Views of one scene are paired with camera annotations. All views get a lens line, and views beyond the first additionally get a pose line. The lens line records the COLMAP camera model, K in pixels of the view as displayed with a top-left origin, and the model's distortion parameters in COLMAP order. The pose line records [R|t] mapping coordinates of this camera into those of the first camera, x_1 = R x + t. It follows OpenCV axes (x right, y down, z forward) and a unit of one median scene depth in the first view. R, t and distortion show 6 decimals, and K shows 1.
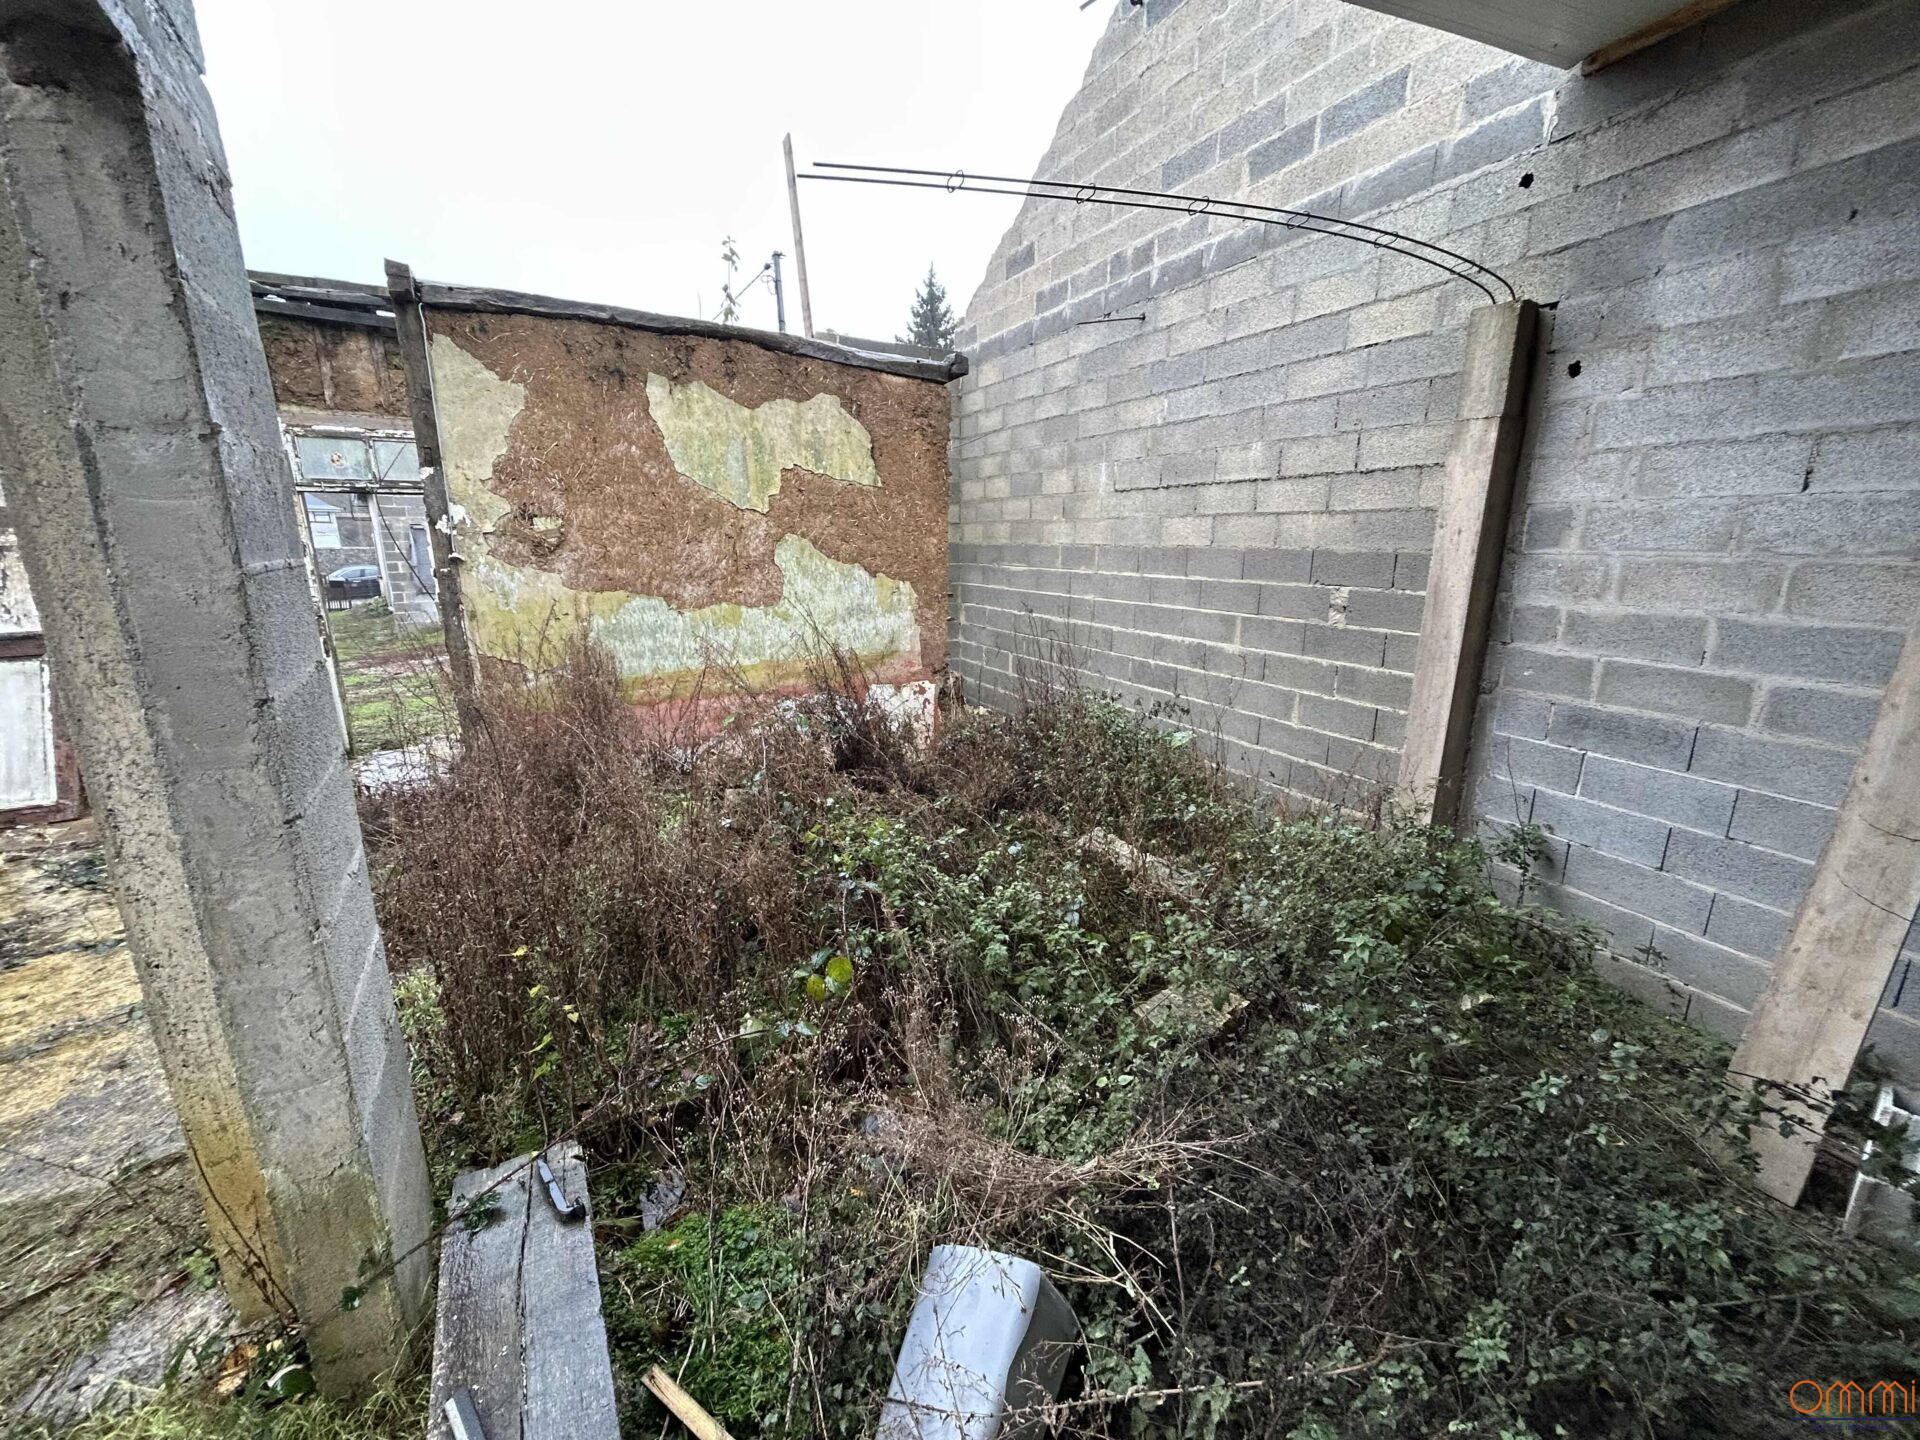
lens RADIAL K [[765.4, 0, 953.7], [0, 765.4, 722.1], [0, 0, 1]] dist [-0.000950, 0.000500]
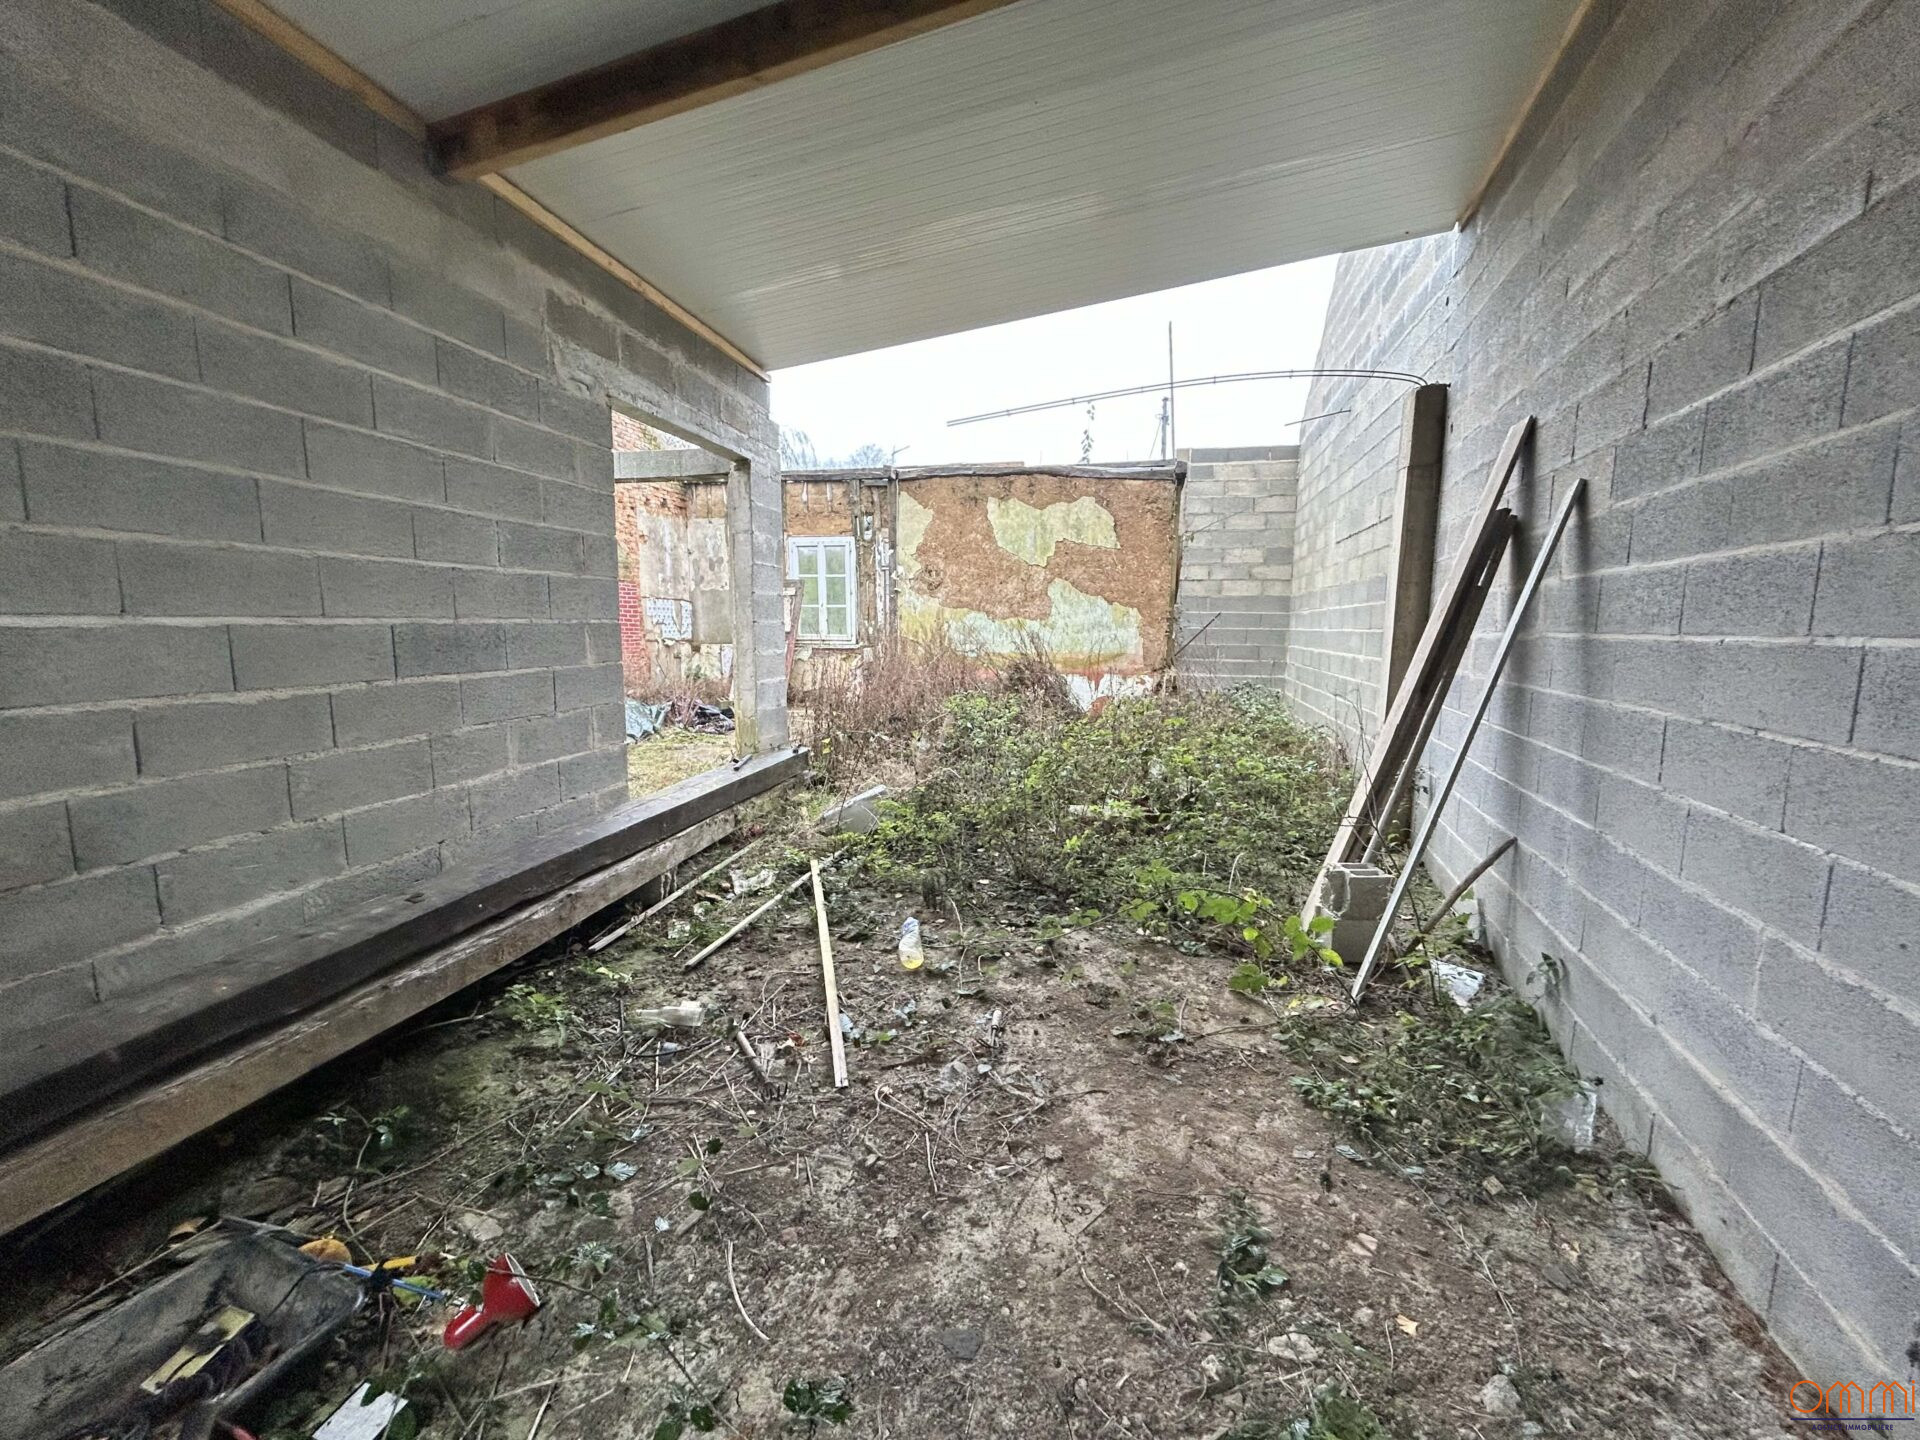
lens RADIAL K [[768.4, 0, 961.5], [0, 768.4, 721.7], [0, 0, 1]] dist [-0.001835, 0.000207]
pose [[0.745606, 0.087014, -0.660682, 0.878755], [-0.163183, 0.985094, -0.054418, 0.221335], [0.646099, 0.148386, 0.748691, -0.418430]]
